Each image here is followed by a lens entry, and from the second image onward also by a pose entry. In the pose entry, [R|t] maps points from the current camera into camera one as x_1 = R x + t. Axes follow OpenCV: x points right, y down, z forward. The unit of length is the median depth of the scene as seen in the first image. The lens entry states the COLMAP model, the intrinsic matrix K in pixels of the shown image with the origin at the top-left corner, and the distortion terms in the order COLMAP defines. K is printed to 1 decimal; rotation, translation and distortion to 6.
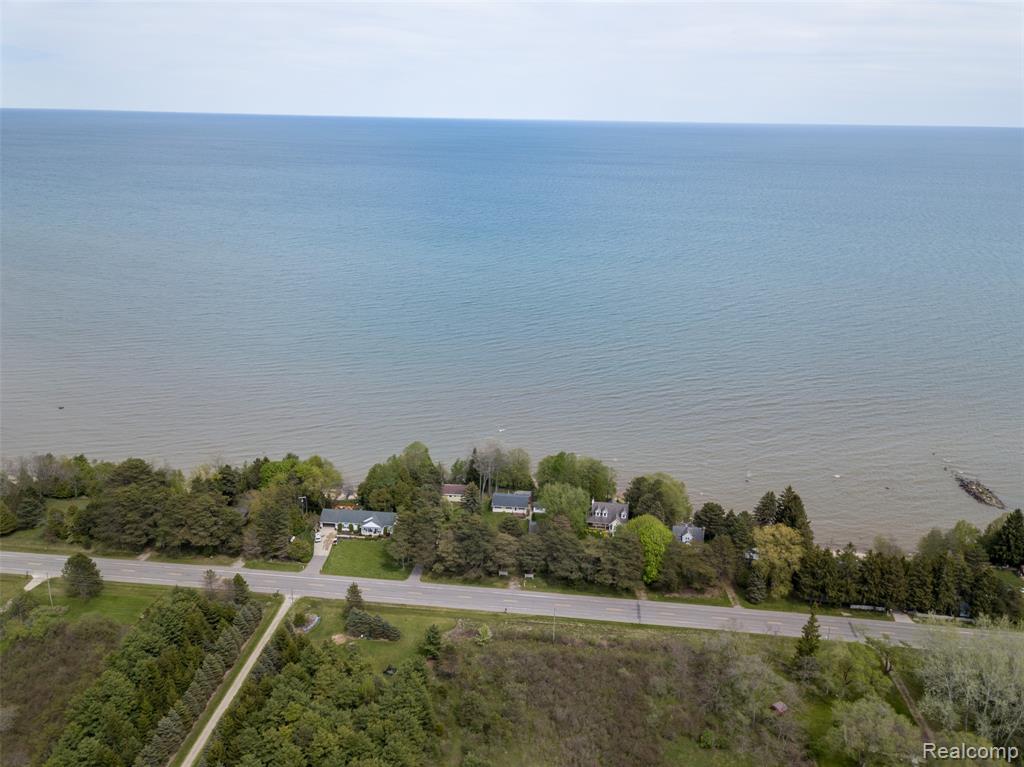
lens RADIAL K [[777.5, 0, 512.0], [0, 777.5, 383.5], [0, 0, 1]] dist [0.025941, -0.000924]
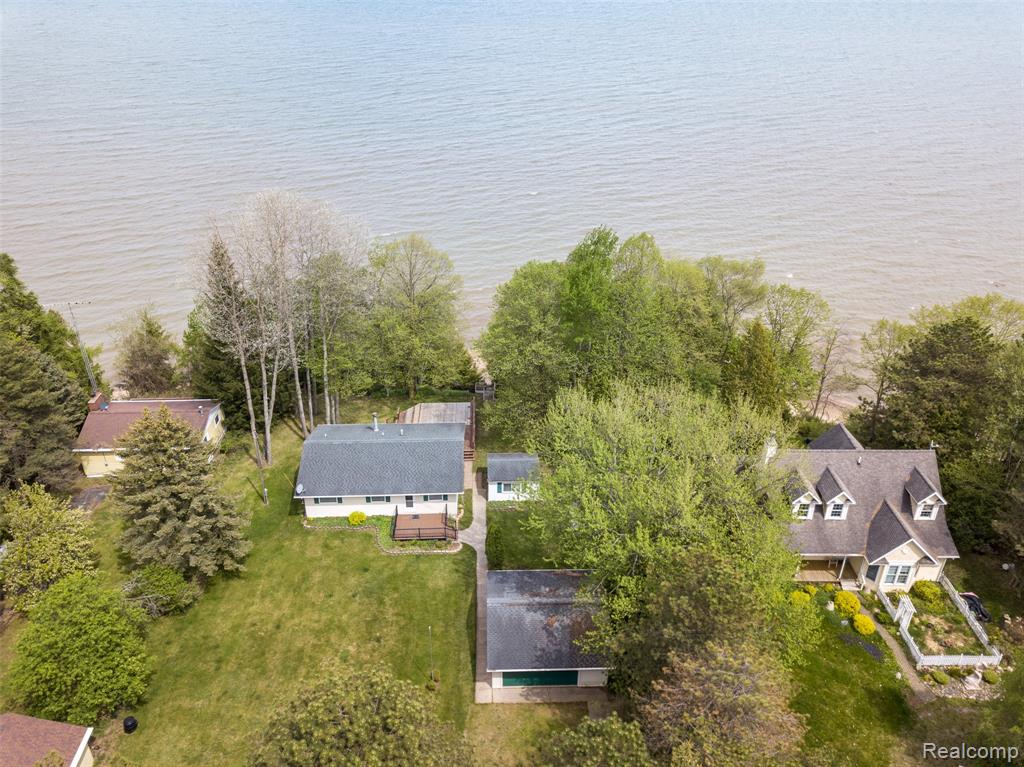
lens RADIAL K [[777.5, 0, 512.0], [0, 777.5, 383.5], [0, 0, 1]] dist [0.025941, -0.000924]
pose [[0.992745, -0.068919, 0.098524, 0.014906], [0.049377, 0.980819, 0.188564, 0.092996], [-0.109630, -0.182331, 0.977106, 0.829148]]
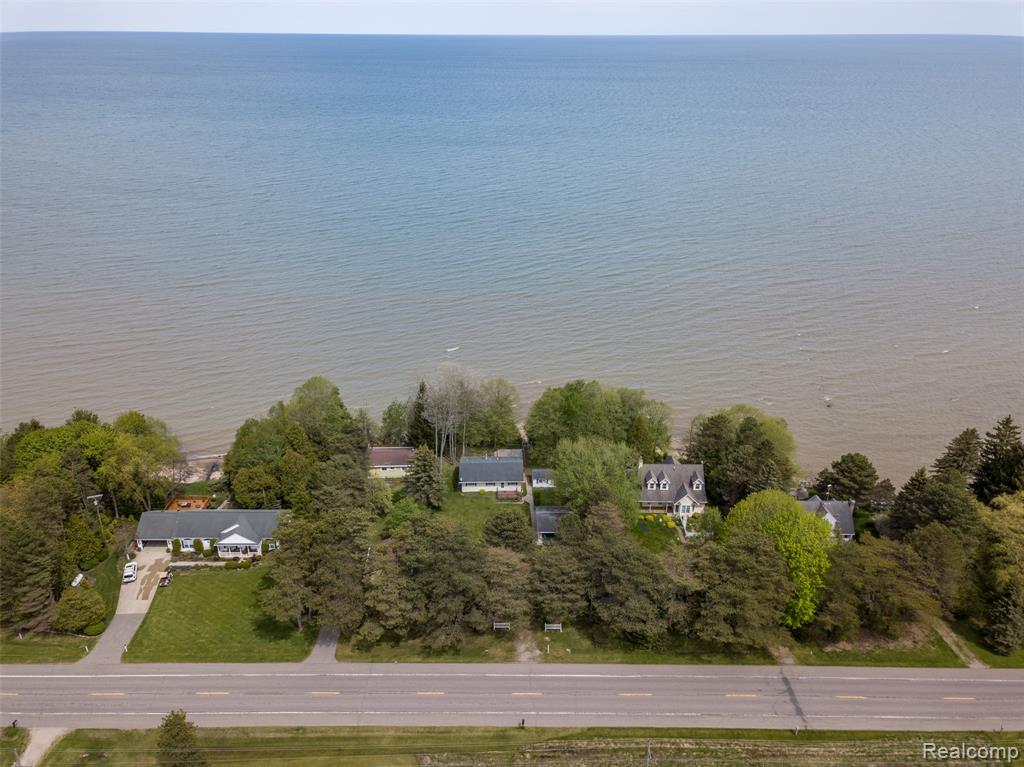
lens RADIAL K [[777.5, 0, 512.0], [0, 777.5, 383.5], [0, 0, 1]] dist [0.025941, -0.000924]
pose [[0.993767, -0.058267, 0.095036, -0.039957], [0.049255, 0.994300, 0.094560, 0.036812], [-0.100004, -0.089289, 0.990973, 0.470656]]
